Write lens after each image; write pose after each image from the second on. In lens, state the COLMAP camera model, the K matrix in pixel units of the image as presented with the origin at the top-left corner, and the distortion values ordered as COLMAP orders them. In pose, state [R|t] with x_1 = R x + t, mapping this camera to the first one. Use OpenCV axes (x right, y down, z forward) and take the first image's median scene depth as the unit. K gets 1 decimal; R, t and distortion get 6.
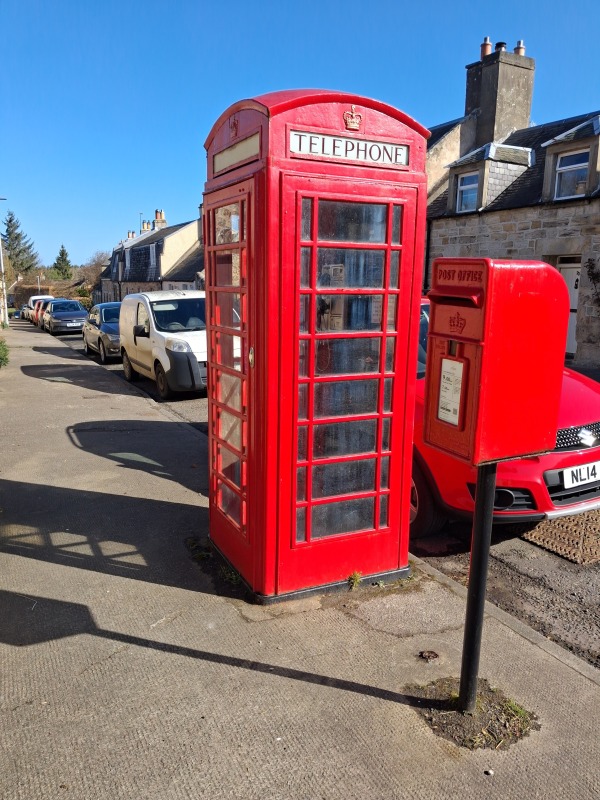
lens RADIAL K [[645.8, 0, 292.1], [0, 645.8, 400.5], [0, 0, 1]] dist [-0.040301, 0.033682]
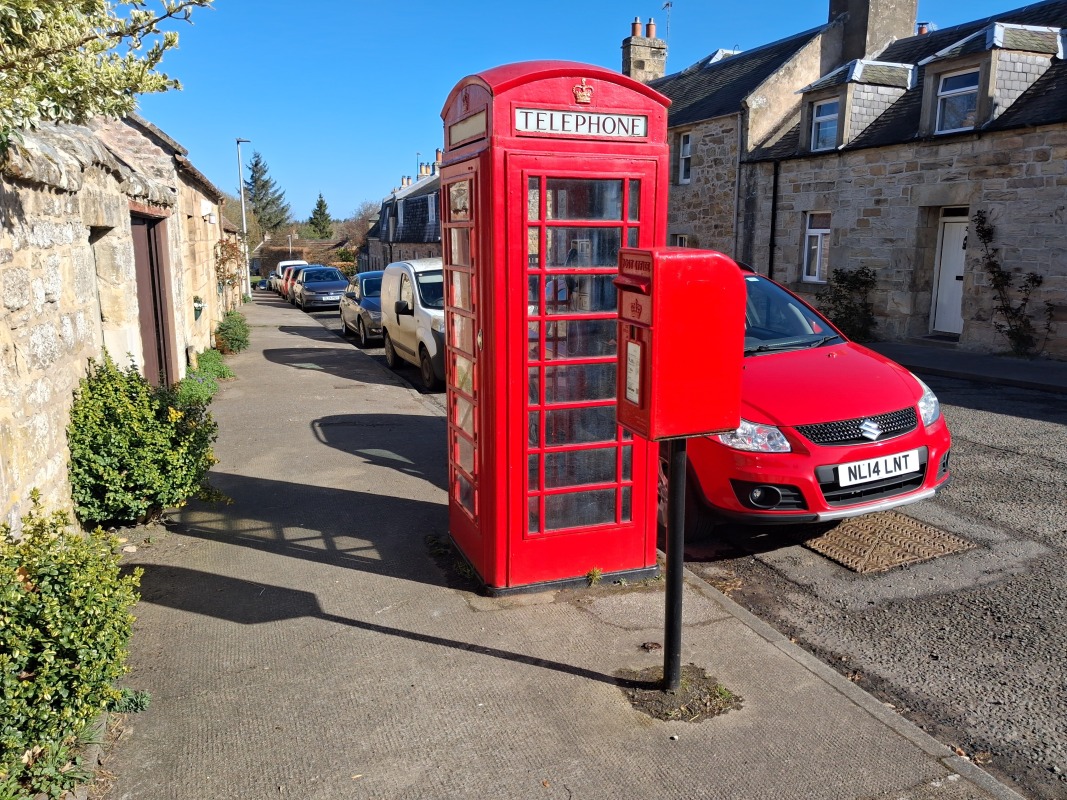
lens RADIAL K [[861.4, 0, 541.3], [0, 861.4, 400.8], [0, 0, 1]] dist [-0.040301, 0.033682]
pose [[0.995725, 0.005695, -0.092190, 0.130704], [-0.005215, 0.999972, 0.005450, 0.014759], [0.092218, -0.004946, 0.995727, -0.246892]]
